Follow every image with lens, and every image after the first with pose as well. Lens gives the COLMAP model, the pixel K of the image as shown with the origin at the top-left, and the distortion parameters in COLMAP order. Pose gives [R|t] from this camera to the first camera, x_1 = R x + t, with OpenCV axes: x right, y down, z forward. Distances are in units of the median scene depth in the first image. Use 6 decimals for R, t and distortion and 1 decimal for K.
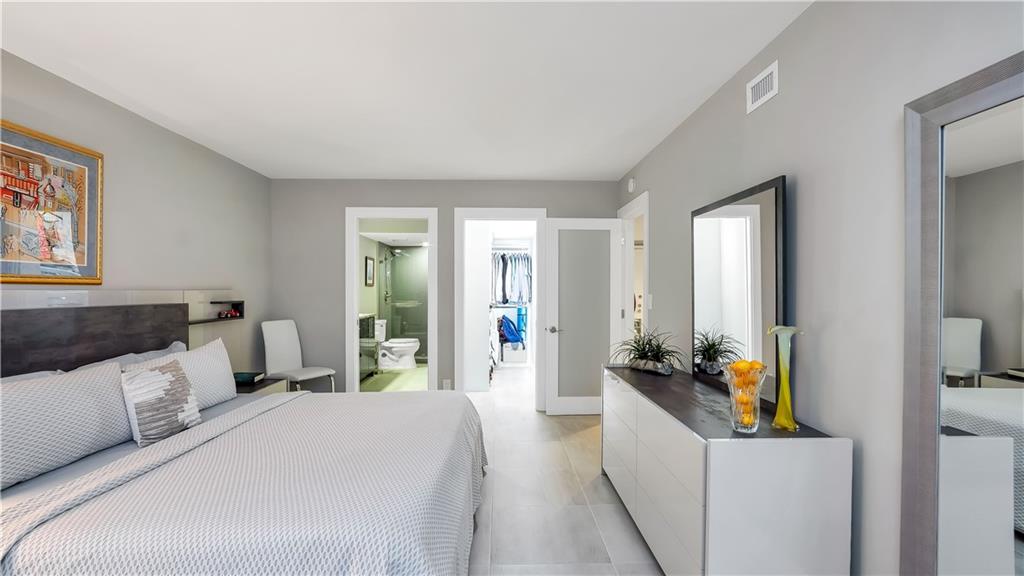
lens RADIAL K [[457.8, 0, 505.5], [0, 457.8, 292.5], [0, 0, 1]] dist [-0.021310, 0.000900]
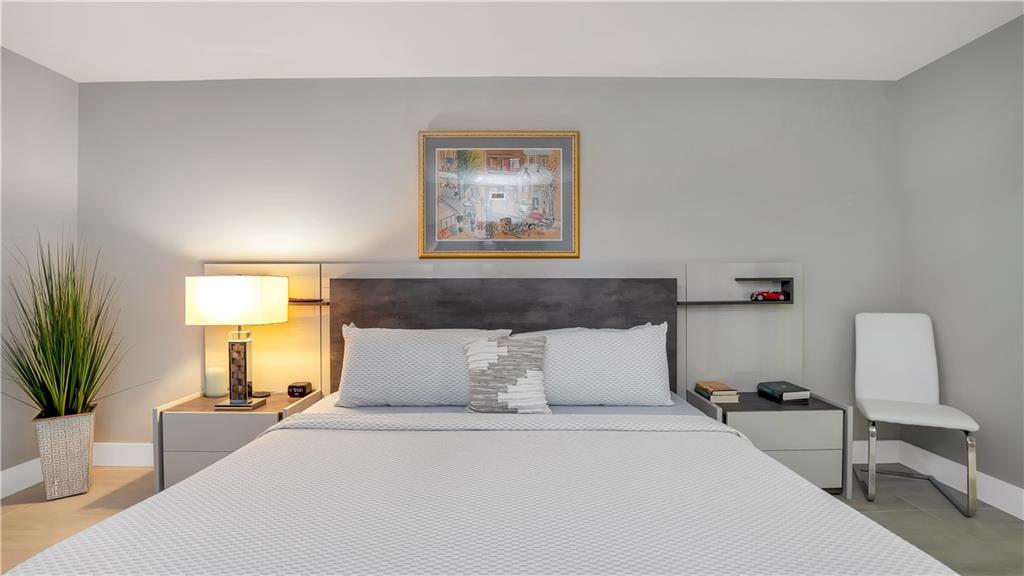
lens RADIAL K [[457.8, 0, 505.5], [0, 457.8, 292.5], [0, 0, 1]] dist [-0.021310, 0.000900]
pose [[-0.010150, 0.017034, -0.999803, 0.172057], [-0.002912, 0.999850, 0.017064, 0.049544], [0.999944, 0.003084, -0.010099, 0.960828]]
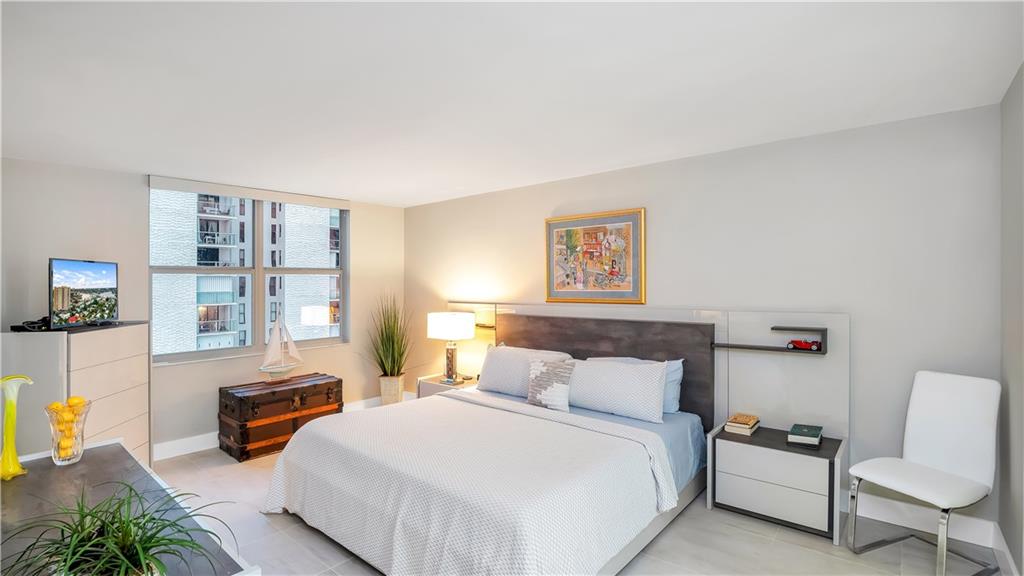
lens RADIAL K [[455.5, 0, 511.1], [0, 455.5, 292.3], [0, 0, 1]] dist [-0.031358, 0.006120]
pose [[-0.646664, 0.018089, -0.762560, 0.456141], [0.005279, 0.999801, 0.019241, -0.094503], [0.762757, 0.008417, -0.646631, 1.797549]]
